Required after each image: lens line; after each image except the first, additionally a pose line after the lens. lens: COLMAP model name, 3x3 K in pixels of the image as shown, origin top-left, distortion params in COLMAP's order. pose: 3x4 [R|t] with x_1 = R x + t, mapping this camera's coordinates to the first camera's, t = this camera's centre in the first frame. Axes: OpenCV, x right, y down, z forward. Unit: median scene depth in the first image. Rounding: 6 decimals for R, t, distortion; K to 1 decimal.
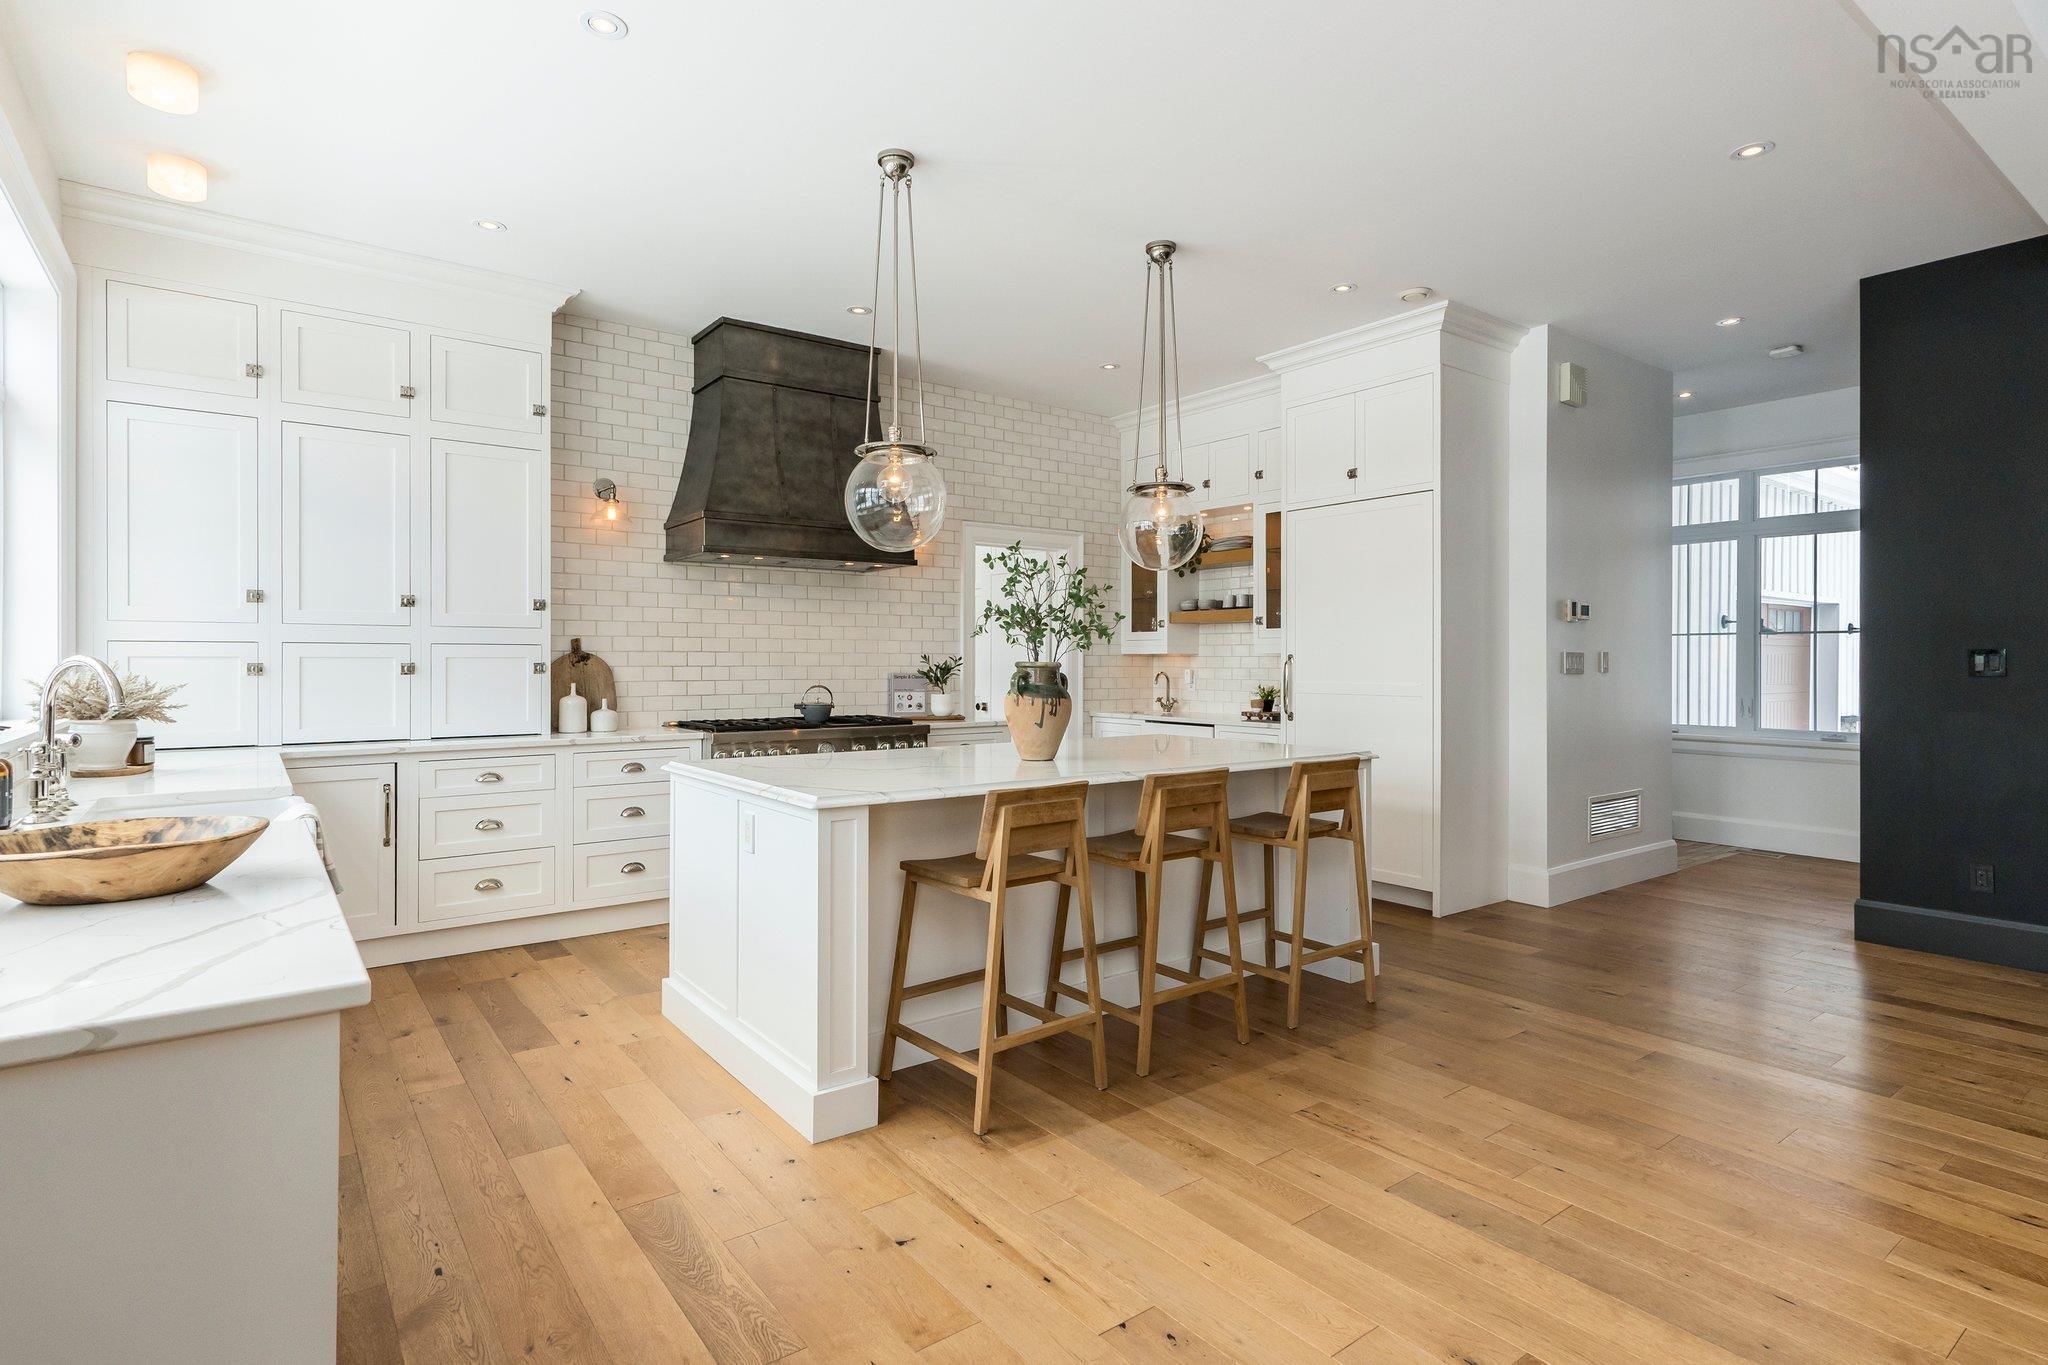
lens RADIAL K [[1022.5, 0, 1017.9], [0, 1022.5, 672.5], [0, 0, 1]] dist [0.012532, 0.001315]
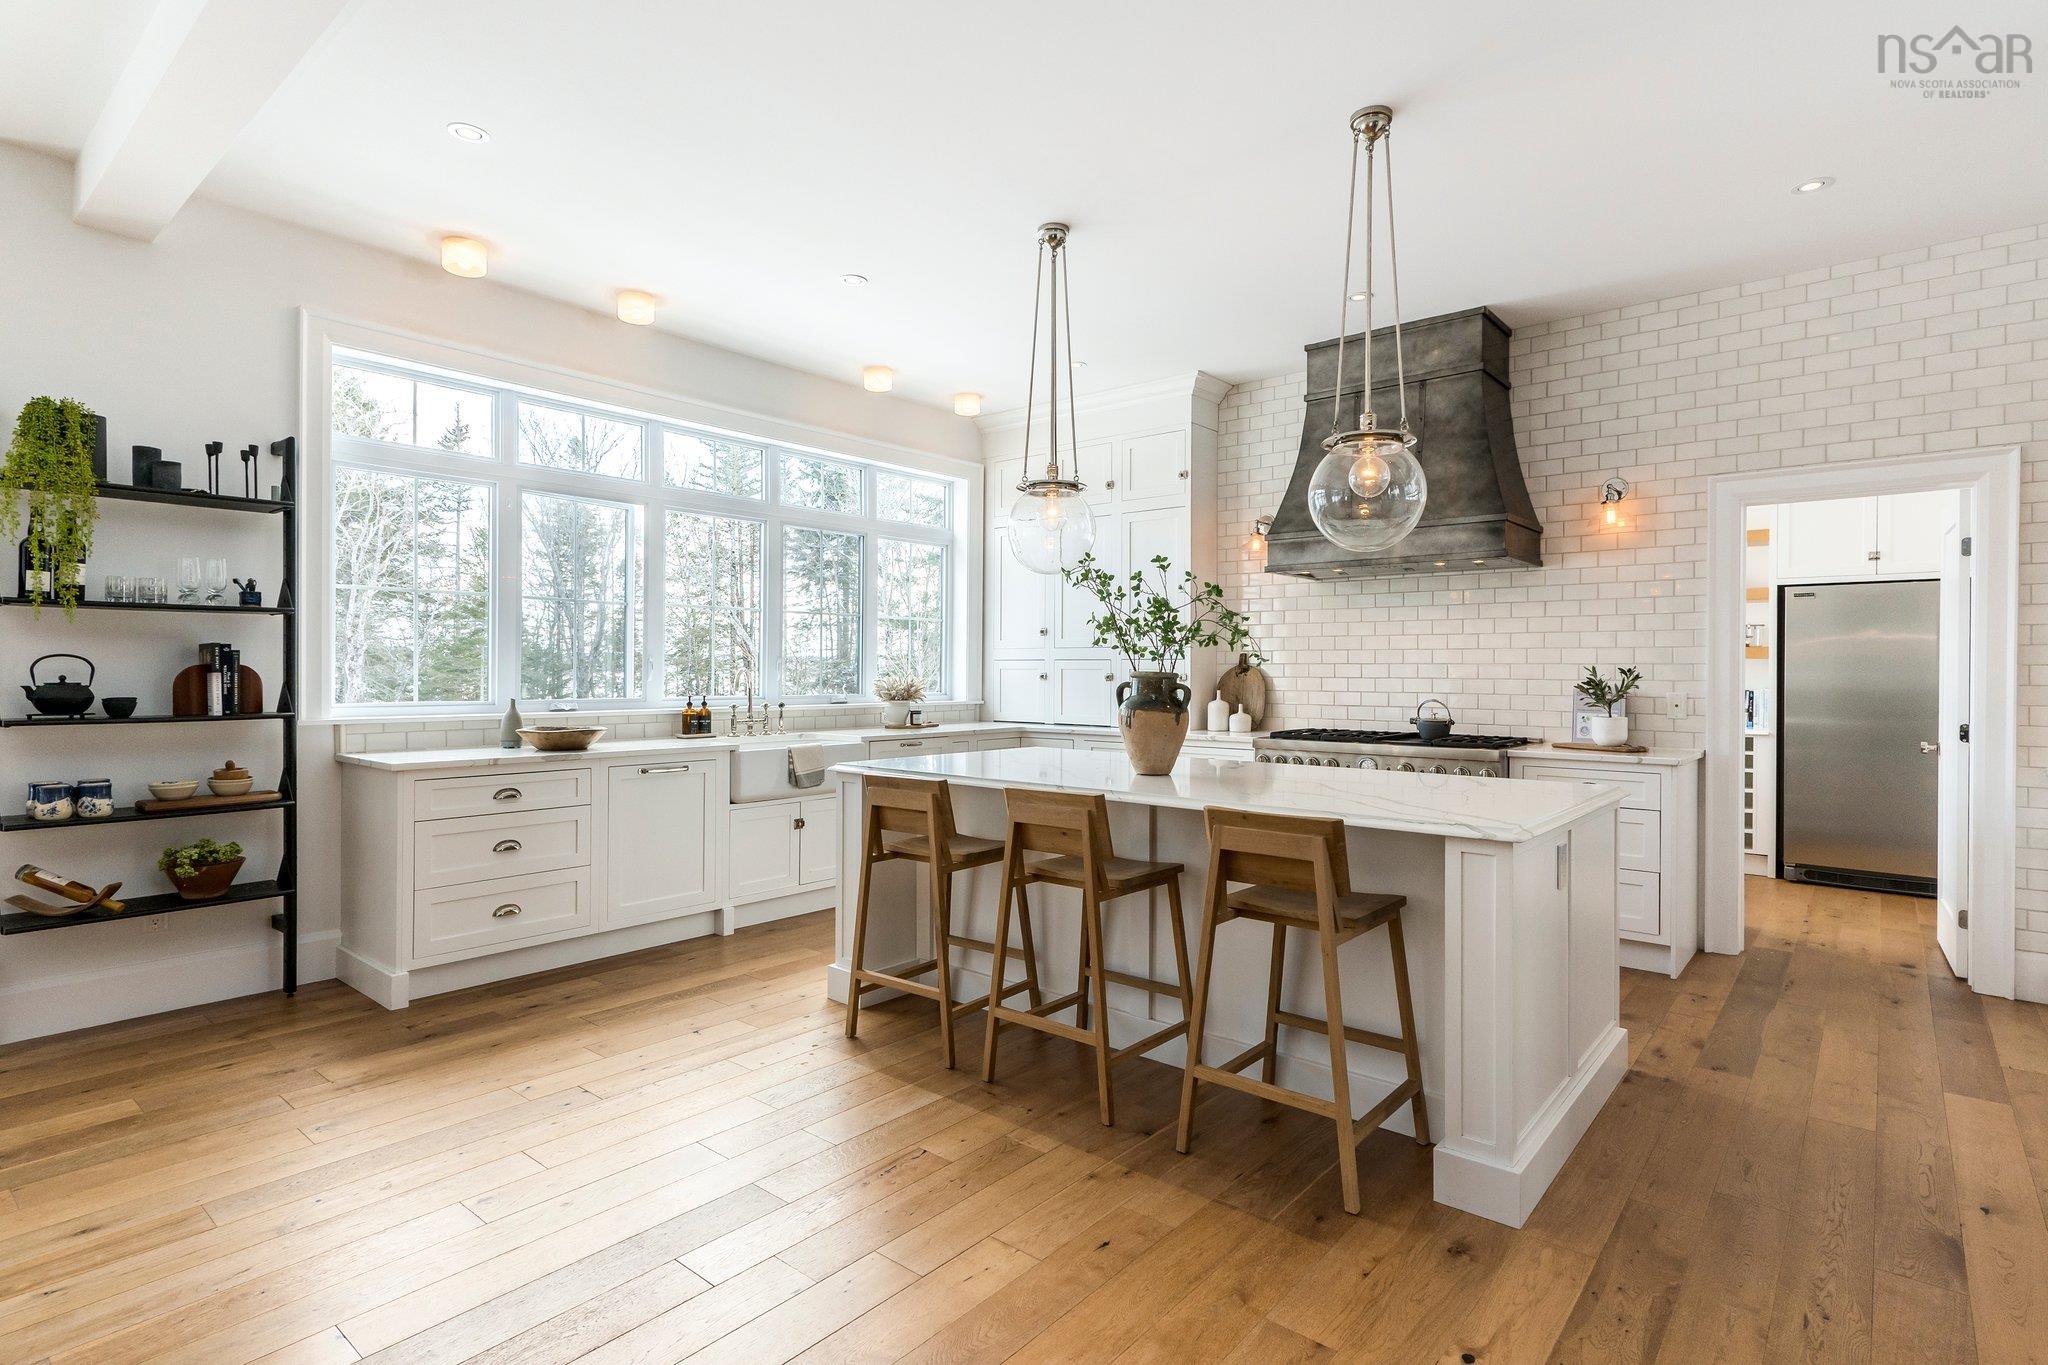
lens RADIAL K [[1022.5, 0, 1032.8], [0, 1022.5, 673.8], [0, 0, 1]] dist [0.012532, 0.001315]
pose [[0.233418, 0.002652, -0.972373, 0.662482], [-0.015925, 0.999873, -0.001096, -0.004094], [0.972246, 0.015740, 0.233430, 0.478298]]
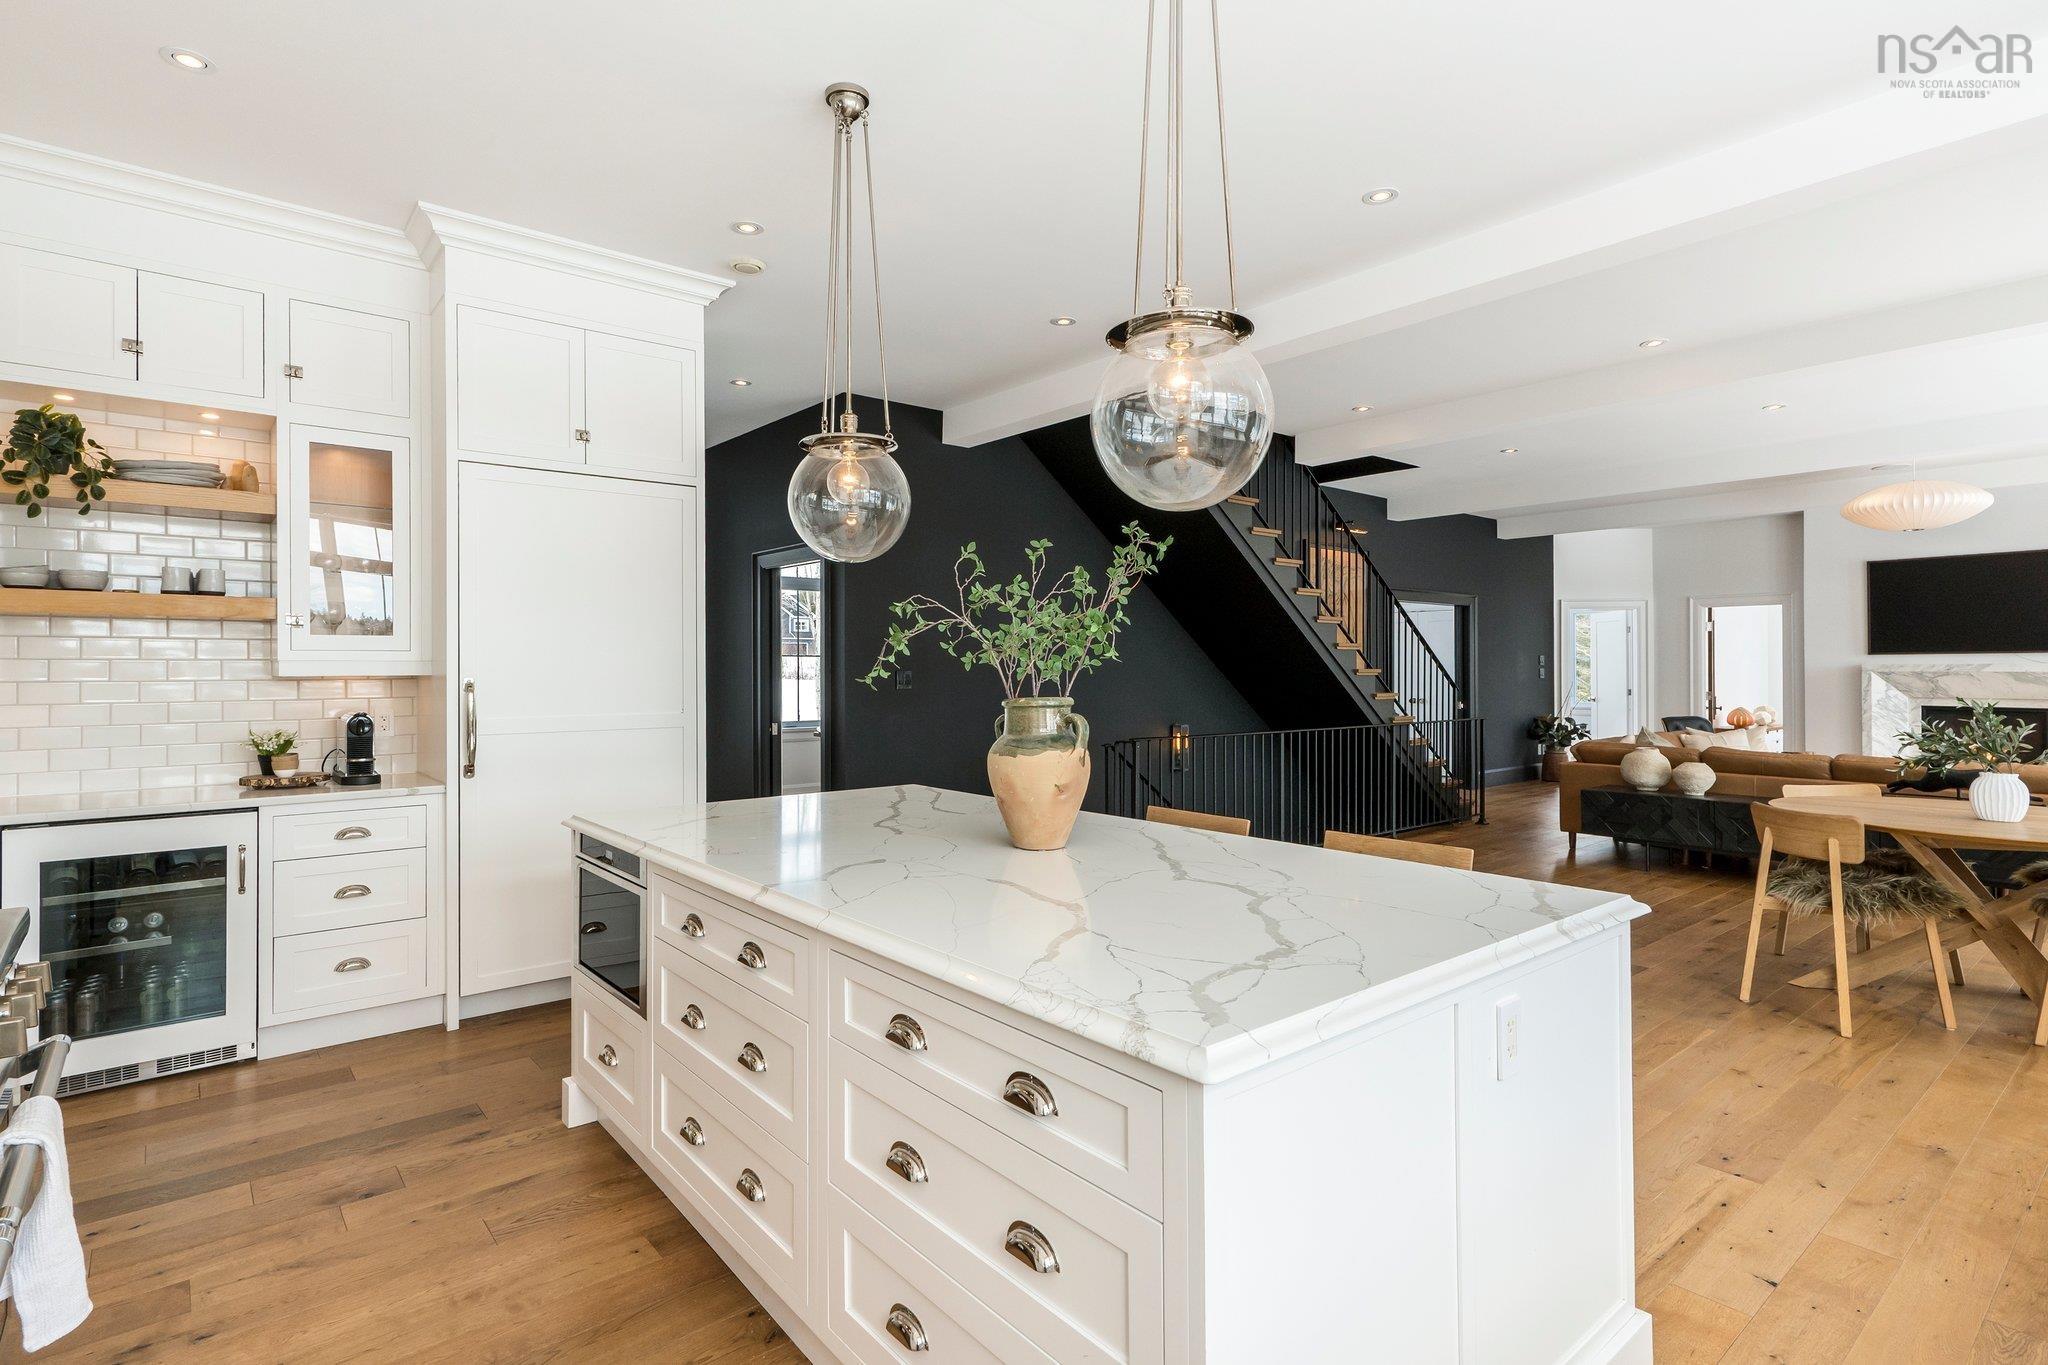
lens RADIAL K [[1022.5, 0, 1036.8], [0, 1022.5, 663.8], [0, 0, 1]] dist [0.012532, 0.001315]
pose [[-0.072661, 0.004382, 0.997347, -0.471396], [0.014002, 0.999896, -0.003373, -0.021244], [-0.997258, 0.013720, -0.072715, 0.758364]]
